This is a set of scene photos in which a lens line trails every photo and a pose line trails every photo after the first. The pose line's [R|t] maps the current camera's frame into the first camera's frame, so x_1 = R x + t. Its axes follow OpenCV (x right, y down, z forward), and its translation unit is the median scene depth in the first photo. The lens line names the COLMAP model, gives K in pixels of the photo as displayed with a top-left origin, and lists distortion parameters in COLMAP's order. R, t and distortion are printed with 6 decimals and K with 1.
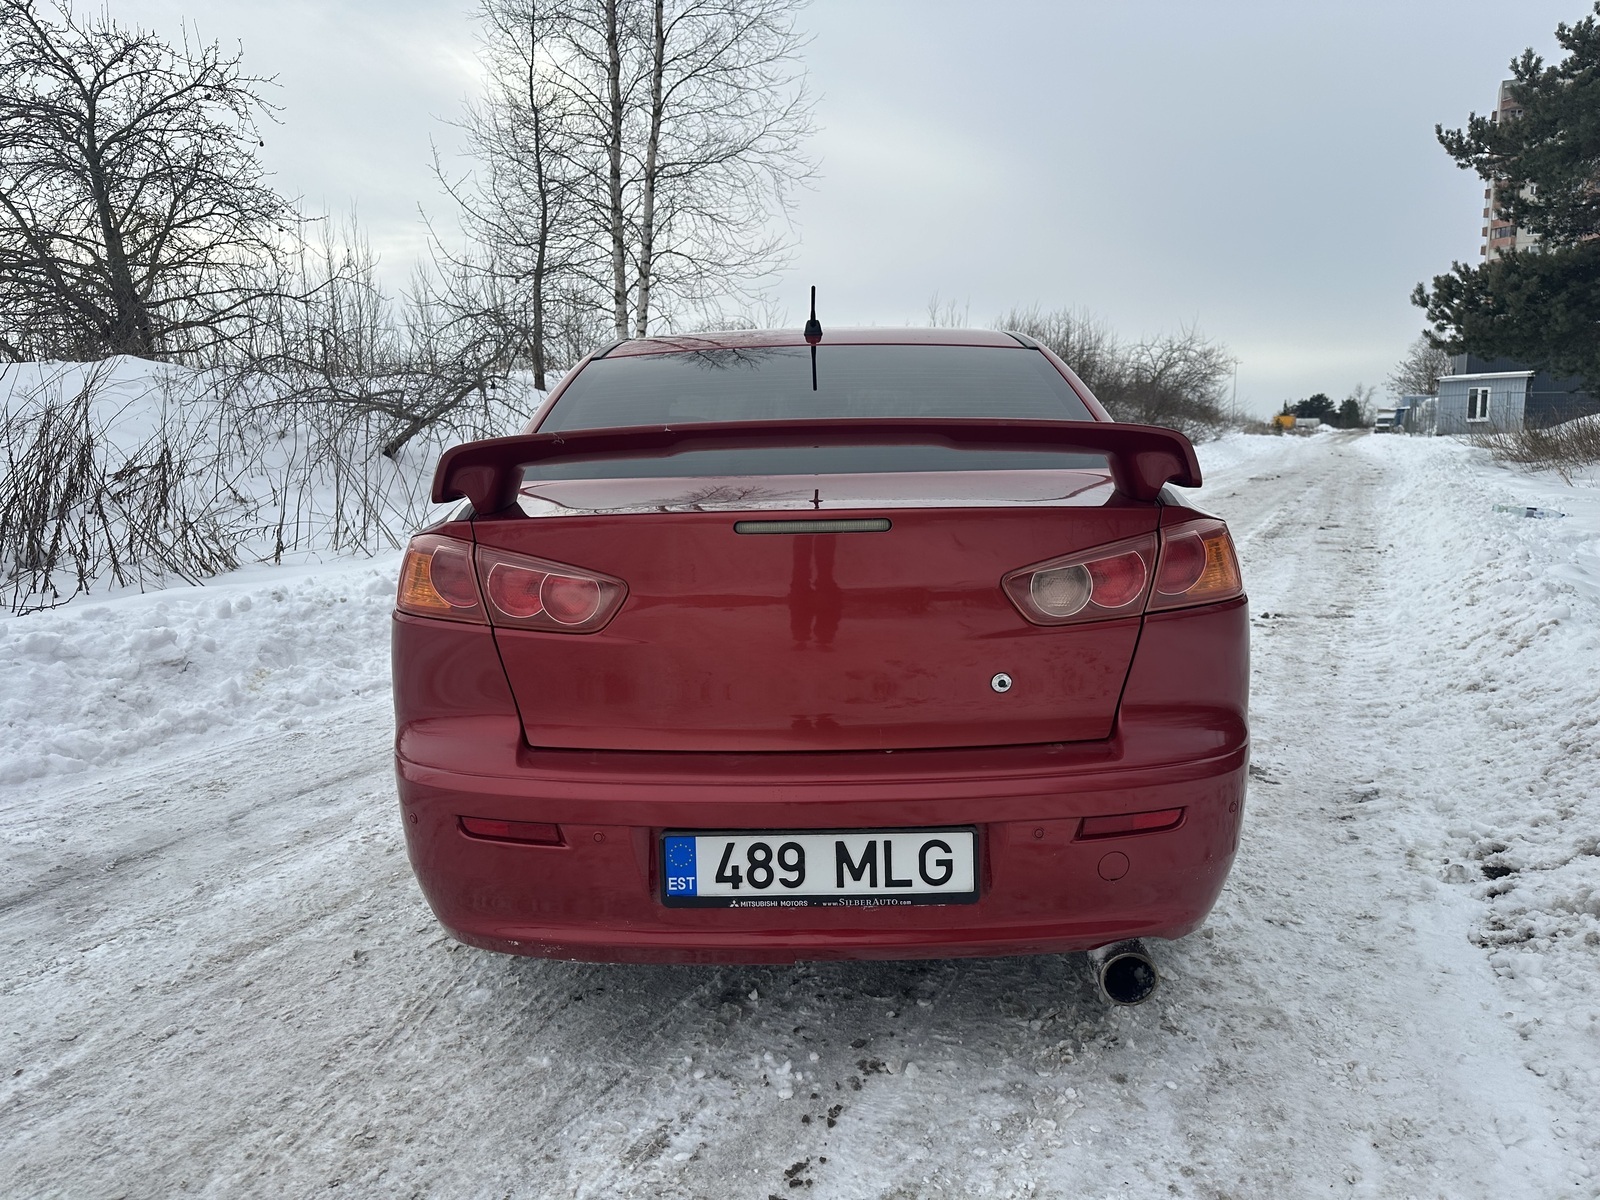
lens RADIAL K [[1116.1, 0, 796.9], [0, 1116.1, 600.0], [0, 0, 1]] dist [0.030631, -0.038426]
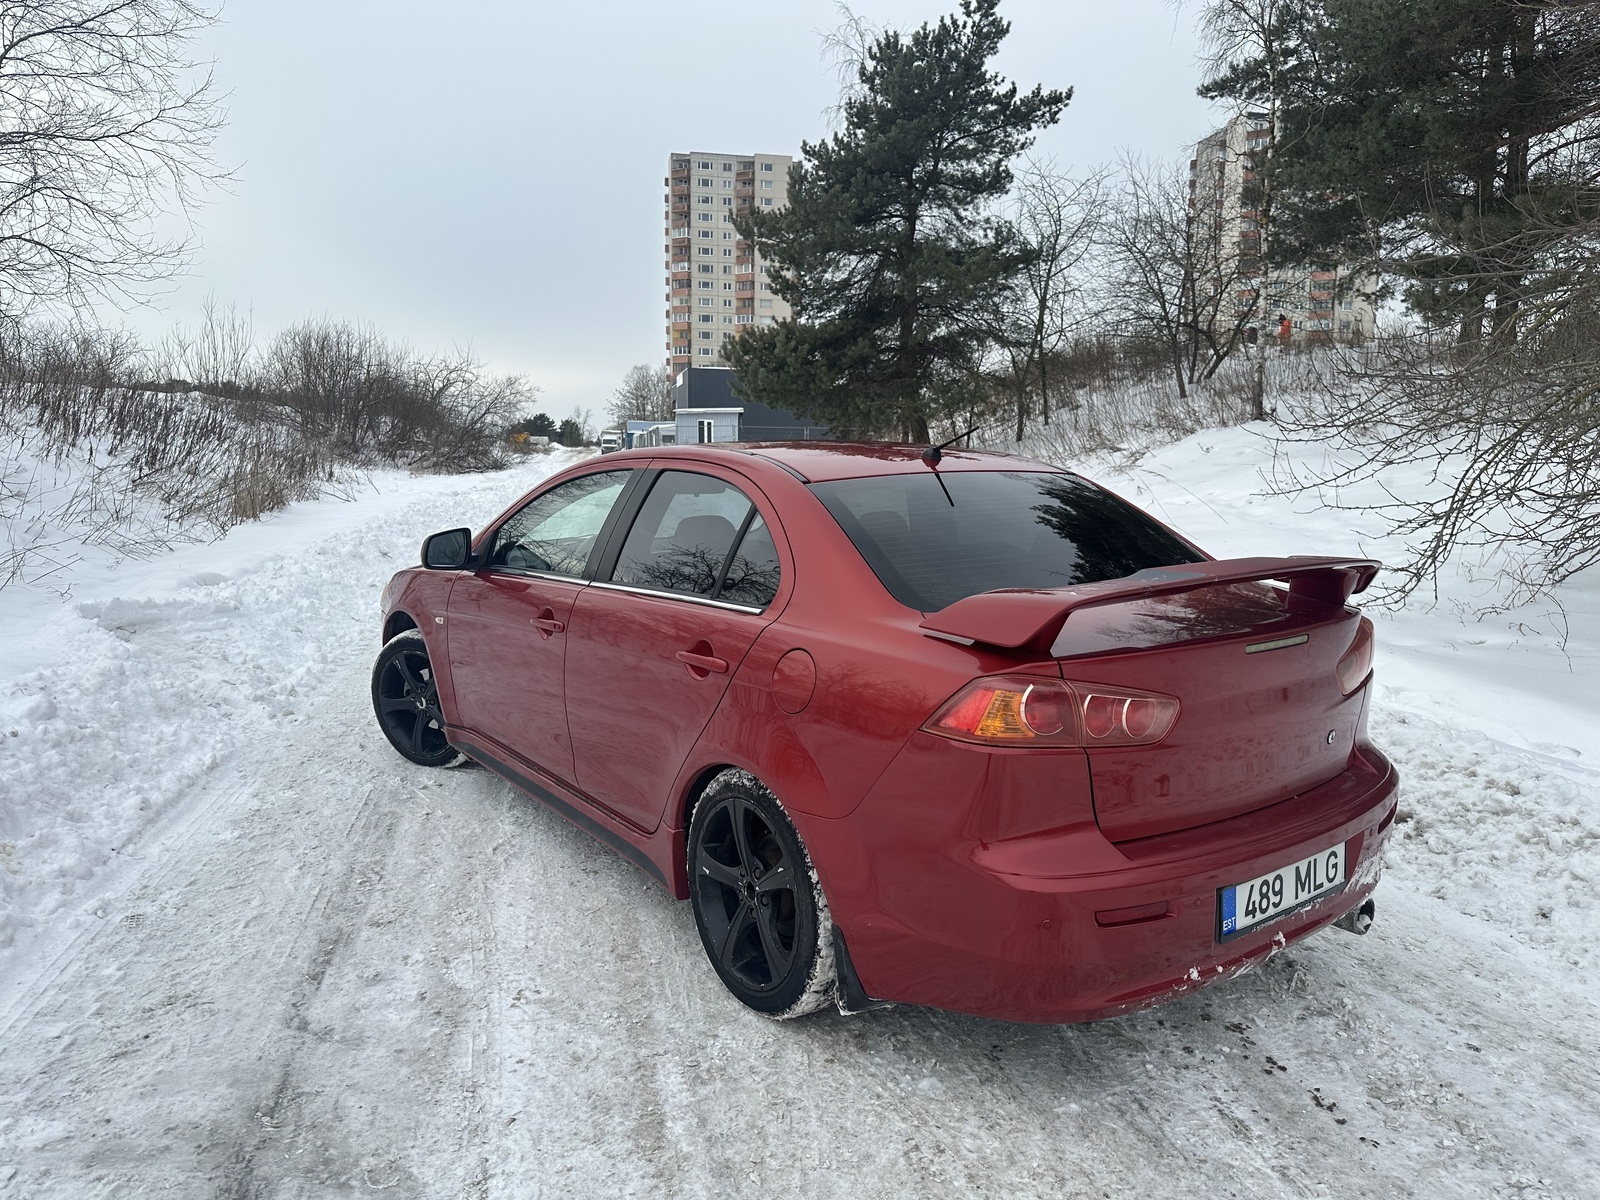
lens RADIAL K [[1116.1, 0, 802.4], [0, 1116.1, 595.2], [0, 0, 1]] dist [0.030631, -0.038426]
pose [[0.788218, -0.059438, 0.612519, -0.343639], [0.068651, 0.997605, 0.008463, -0.048292], [-0.611555, 0.035379, 0.790411, 0.063858]]
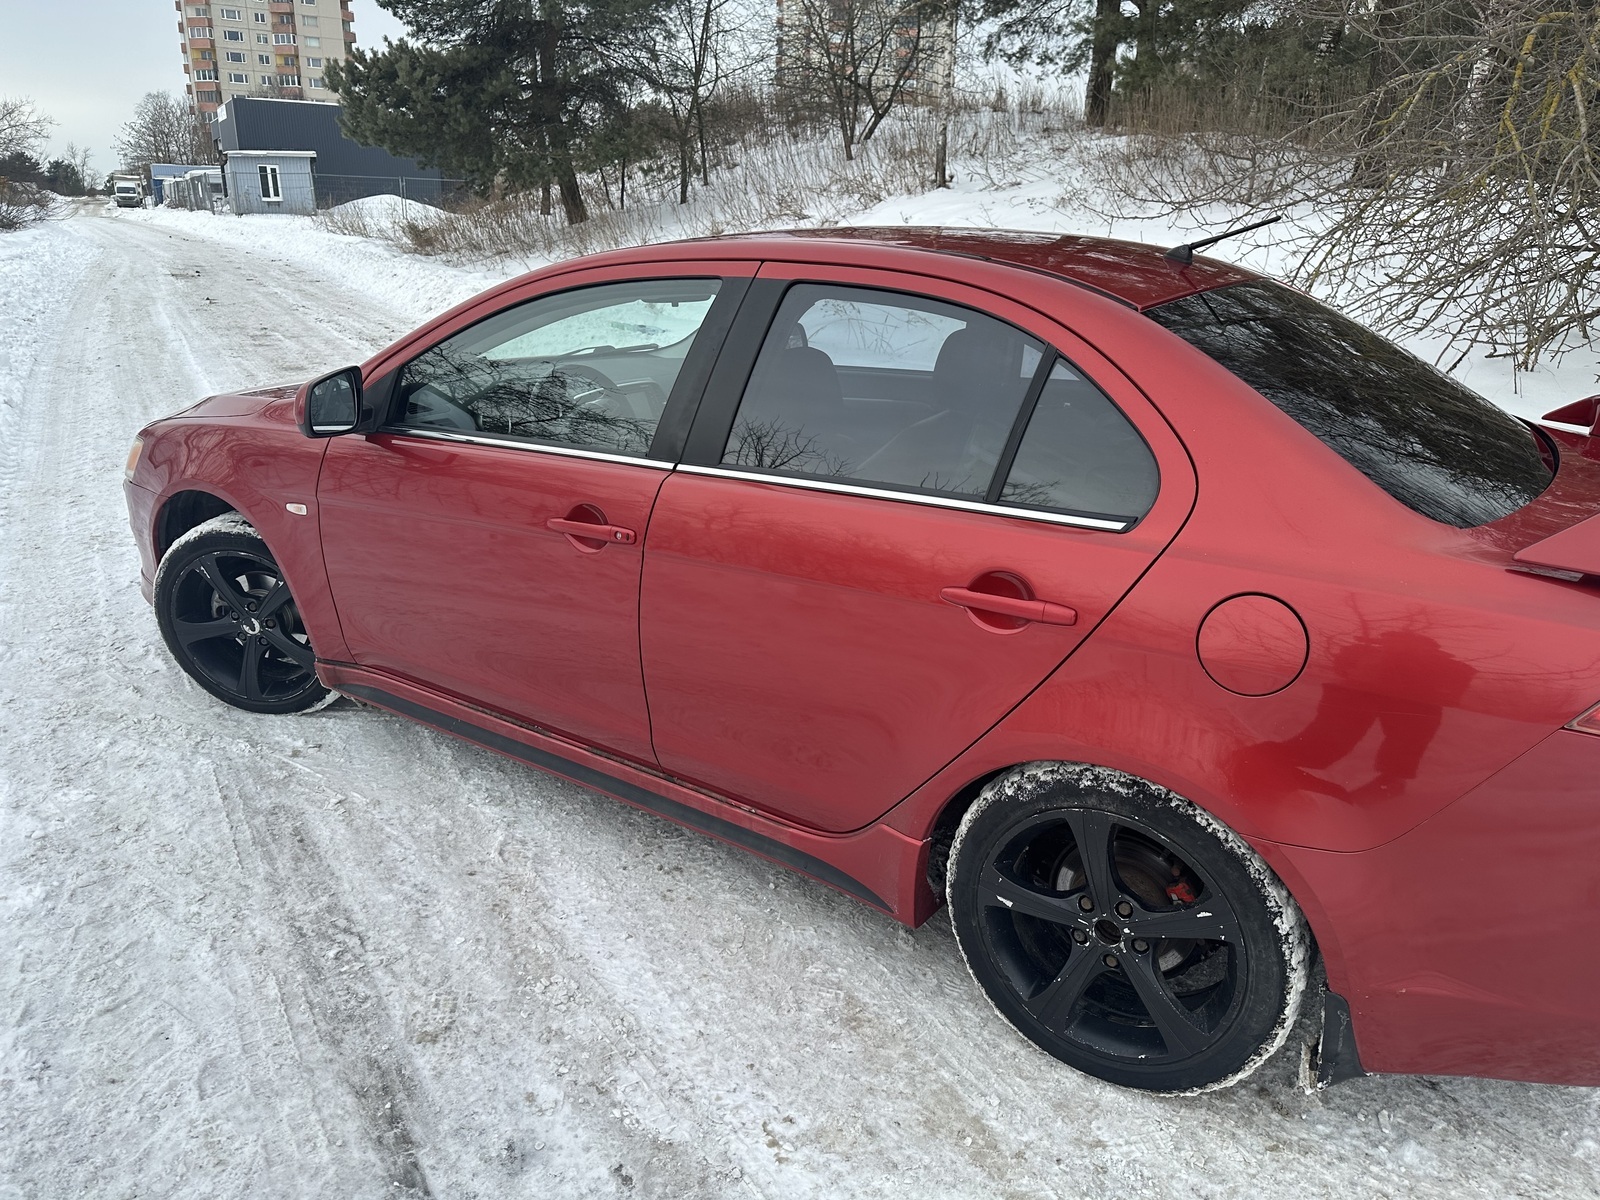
lens RADIAL K [[1116.1, 0, 798.1], [0, 1116.1, 609.4], [0, 0, 1]] dist [0.030631, -0.038426]
pose [[0.530428, -0.257335, 0.807728, -0.363639], [0.090805, 0.964578, 0.247675, -0.096443], [-0.842852, -0.058028, 0.535007, 0.339772]]
